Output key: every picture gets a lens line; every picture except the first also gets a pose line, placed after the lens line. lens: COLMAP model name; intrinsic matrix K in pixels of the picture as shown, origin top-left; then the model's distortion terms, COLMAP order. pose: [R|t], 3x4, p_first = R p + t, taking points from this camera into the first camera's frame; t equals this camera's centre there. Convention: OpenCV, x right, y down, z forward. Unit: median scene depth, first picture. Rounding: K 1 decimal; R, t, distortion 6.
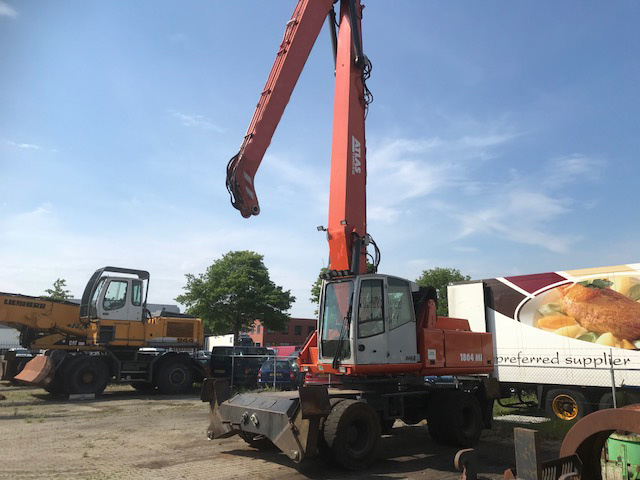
lens RADIAL K [[523.7, 0, 316.0], [0, 523.7, 241.9], [0, 0, 1]] dist [0.006805, 0.013149]
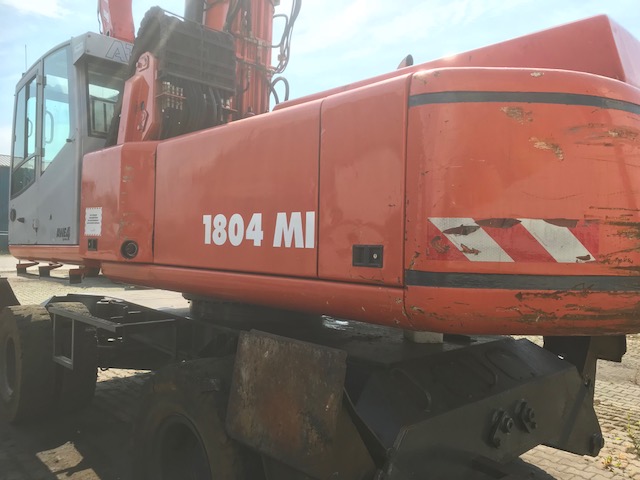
lens RADIAL K [[523.7, 0, 316.0], [0, 523.7, 241.9], [0, 0, 1]] dist [0.006805, 0.013149]
pose [[-0.016200, -0.014071, -0.999770, 0.516771], [0.183803, 0.982819, -0.016811, 0.235909], [0.982830, -0.184033, -0.013336, 1.037066]]
